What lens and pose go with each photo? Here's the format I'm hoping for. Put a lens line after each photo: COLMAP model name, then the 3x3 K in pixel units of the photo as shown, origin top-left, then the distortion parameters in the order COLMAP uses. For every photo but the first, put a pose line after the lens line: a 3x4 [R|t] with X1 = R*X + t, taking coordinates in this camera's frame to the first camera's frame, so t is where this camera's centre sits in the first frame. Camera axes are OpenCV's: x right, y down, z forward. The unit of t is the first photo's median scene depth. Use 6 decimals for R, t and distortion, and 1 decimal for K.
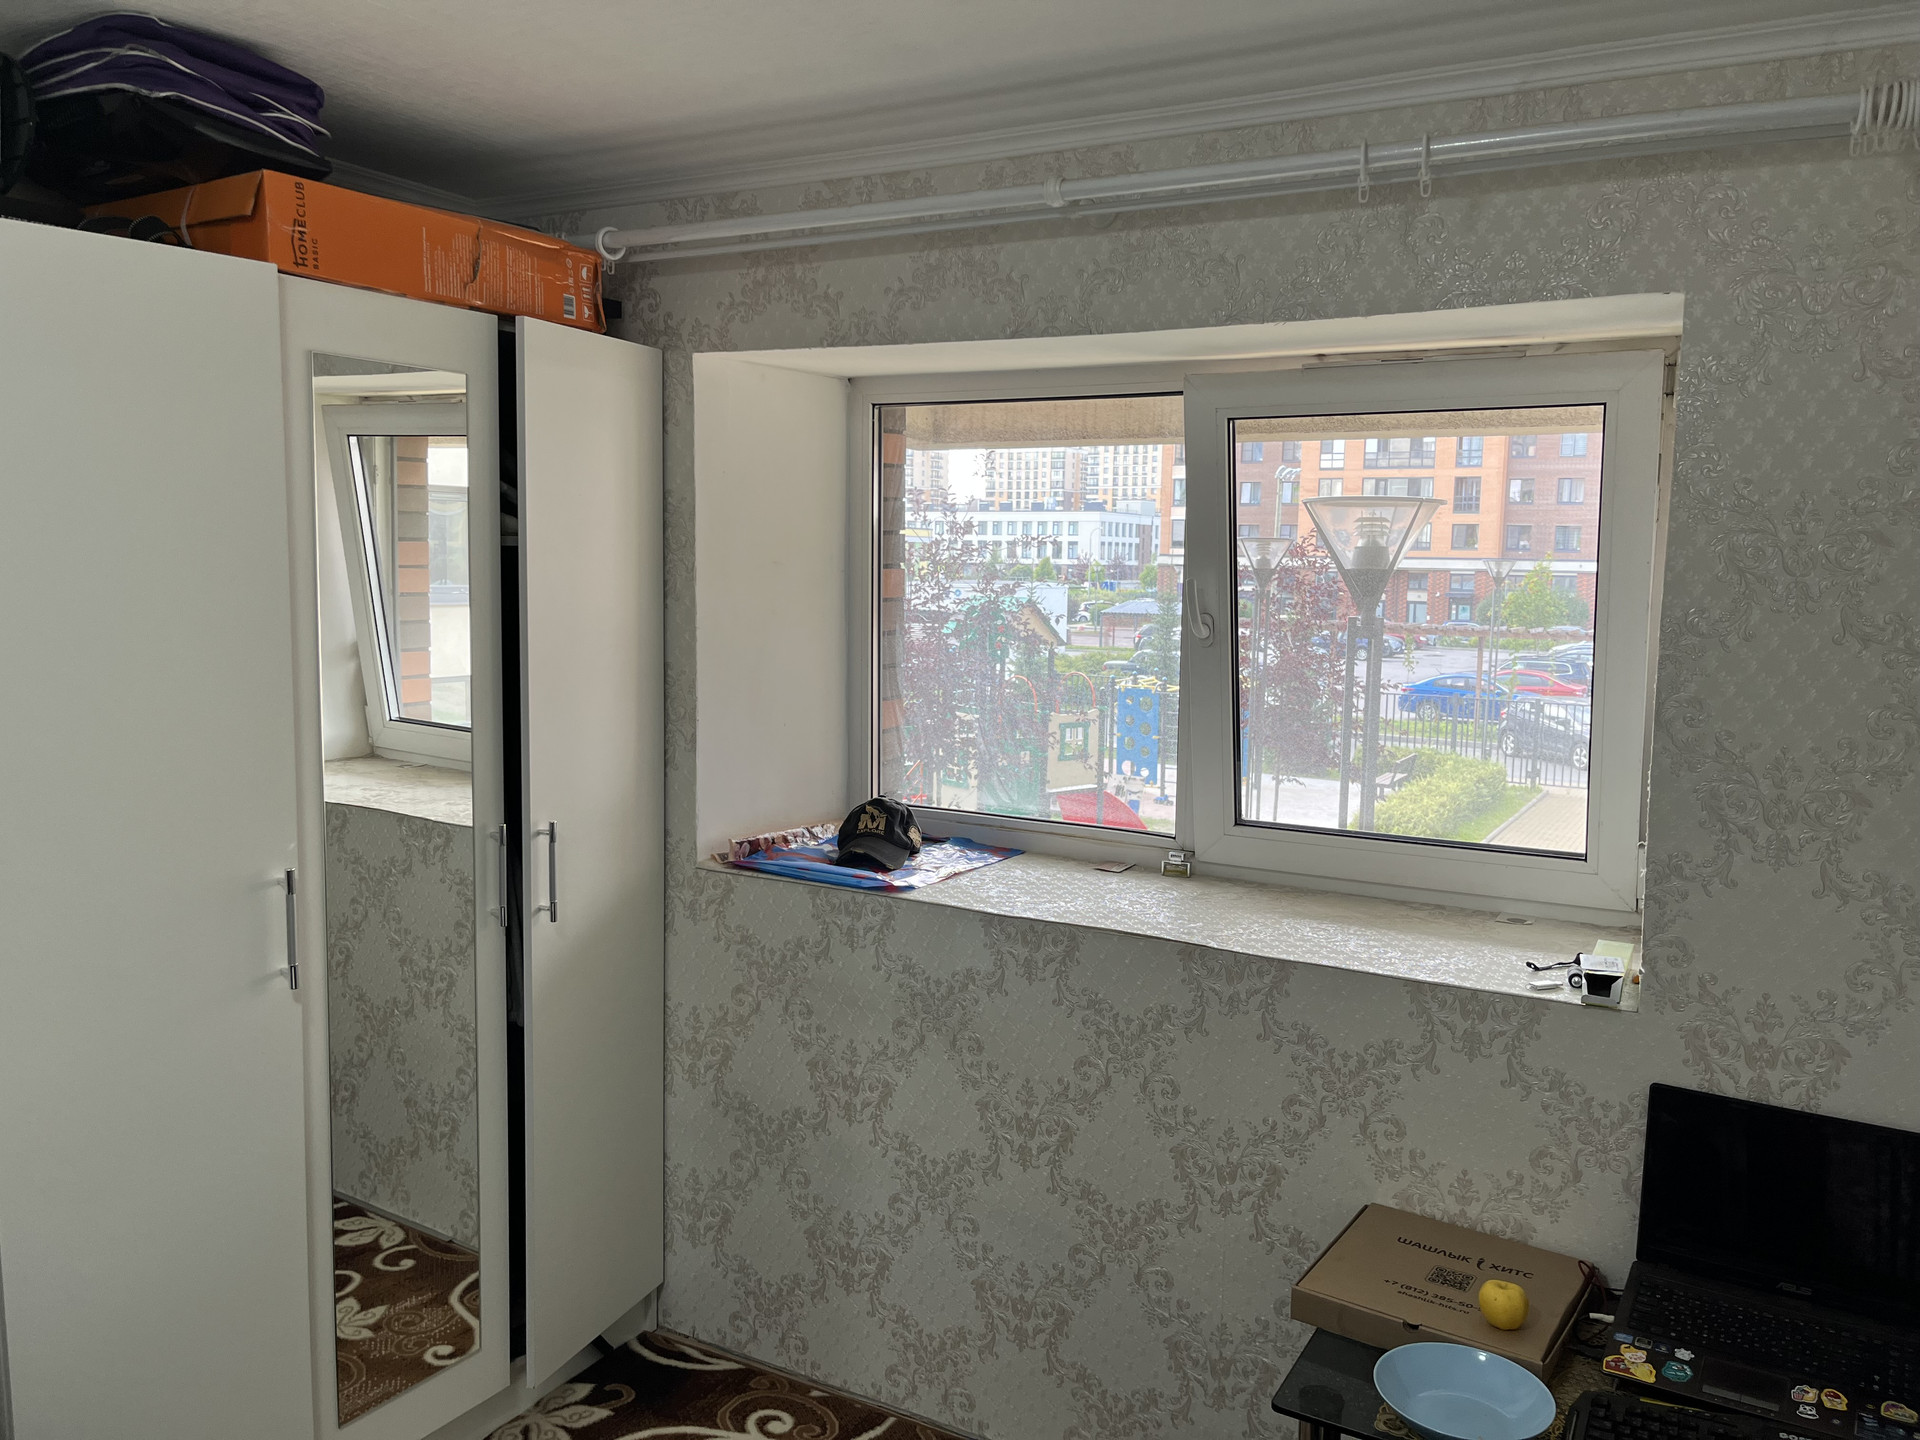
lens RADIAL K [[1440.5, 0, 925.2], [0, 1440.5, 725.1], [0, 0, 1]] dist [0.052162, -0.061246]
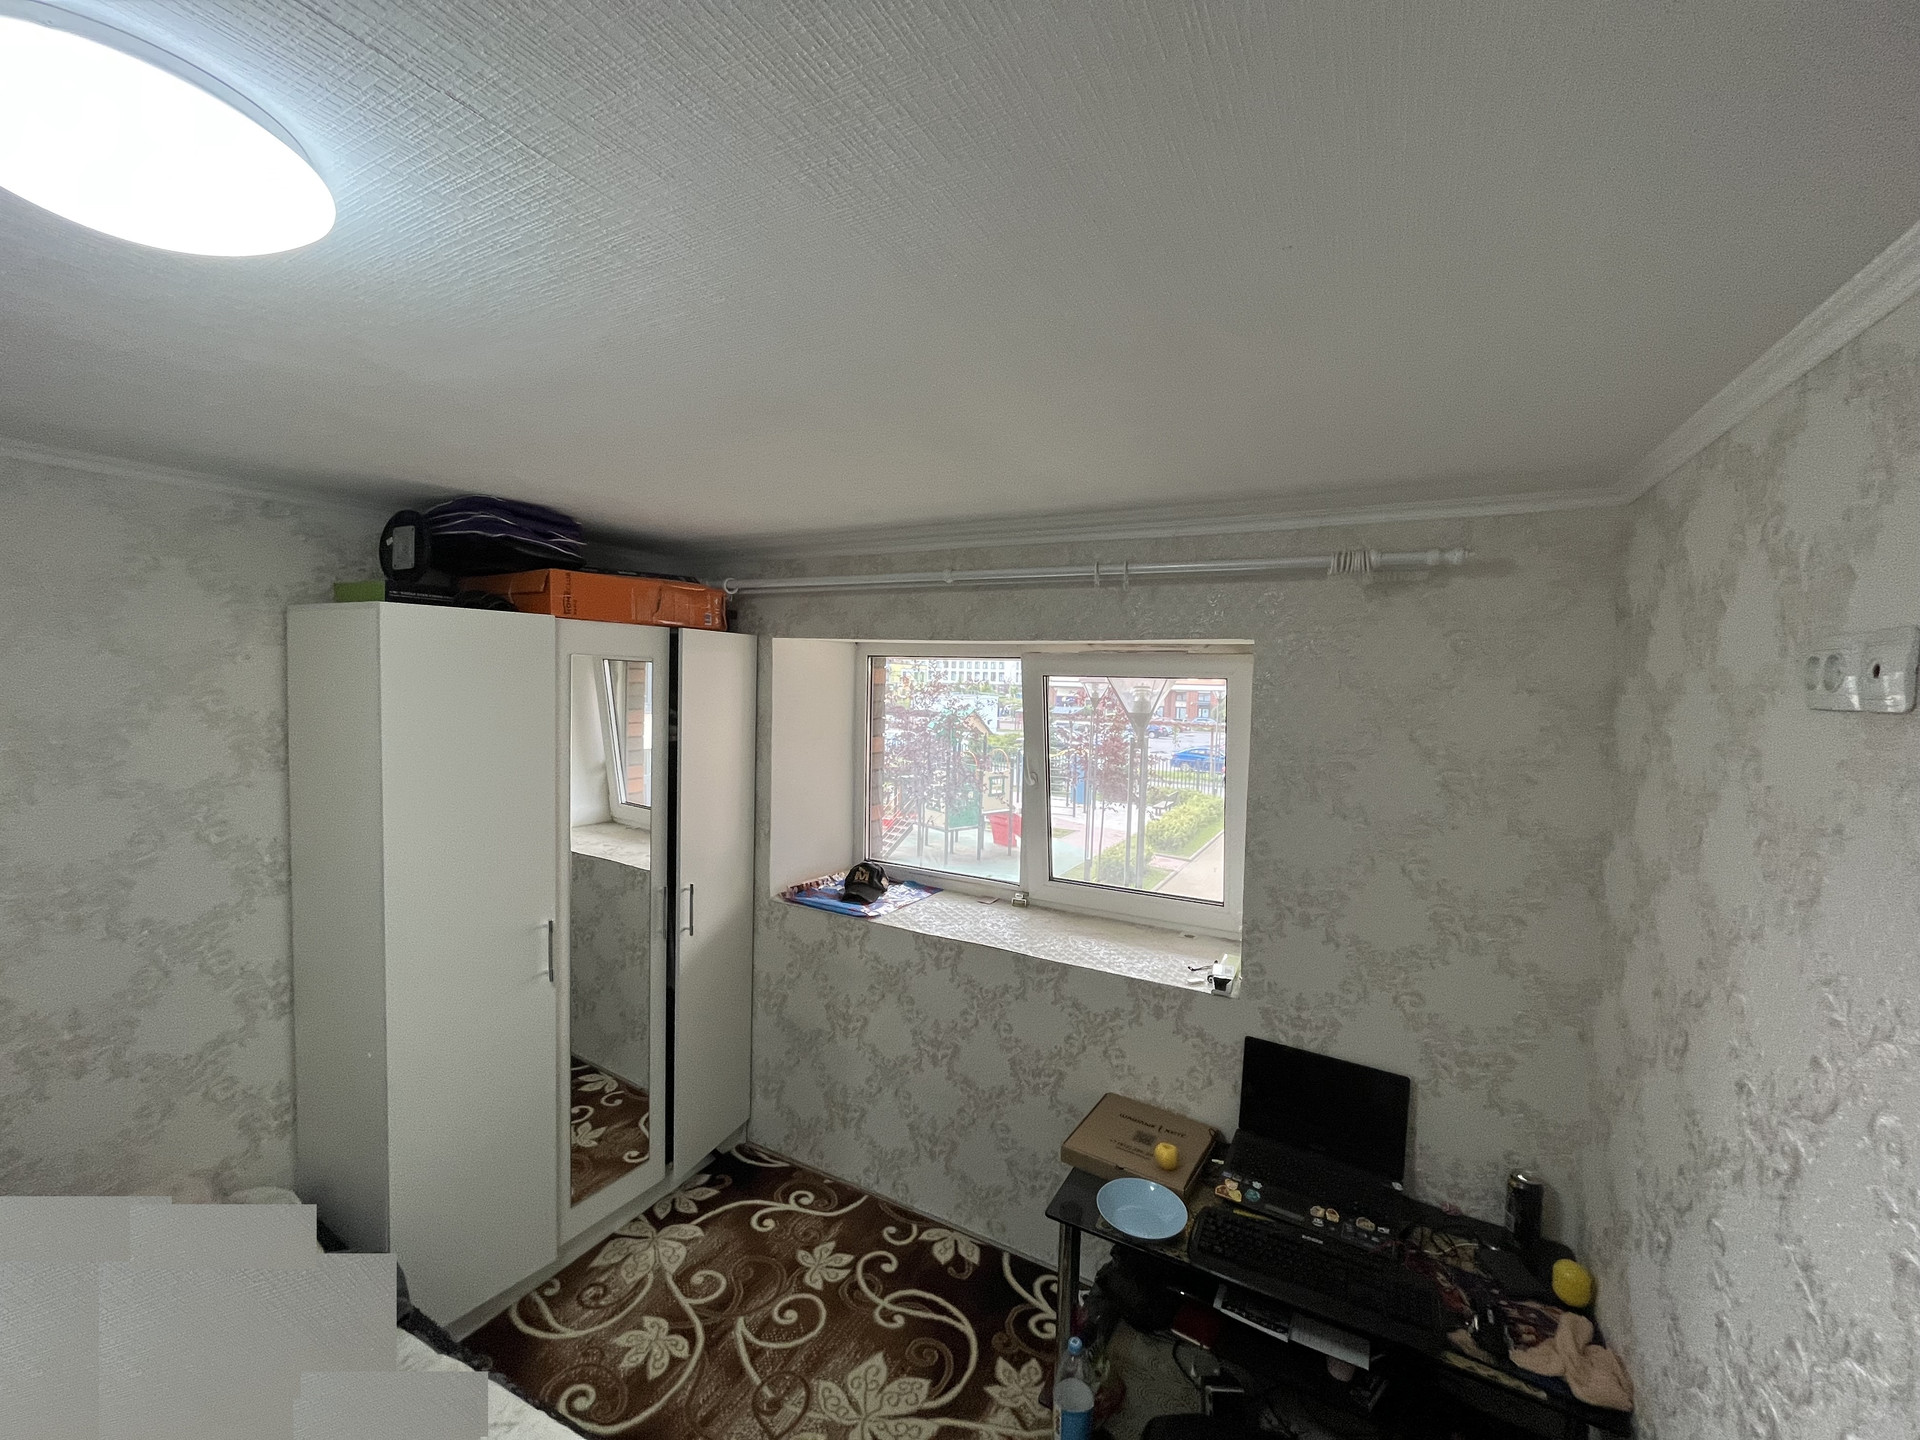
lens RADIAL K [[774.5, 0, 942.6], [0, 774.5, 705.7], [0, 0, 1]] dist [-0.002793, 0.000250]
pose [[0.999920, 0.009185, 0.008648, 0.065949], [-0.008724, 0.998613, -0.051915, -0.118558], [-0.009113, 0.051836, 0.998614, -0.050165]]
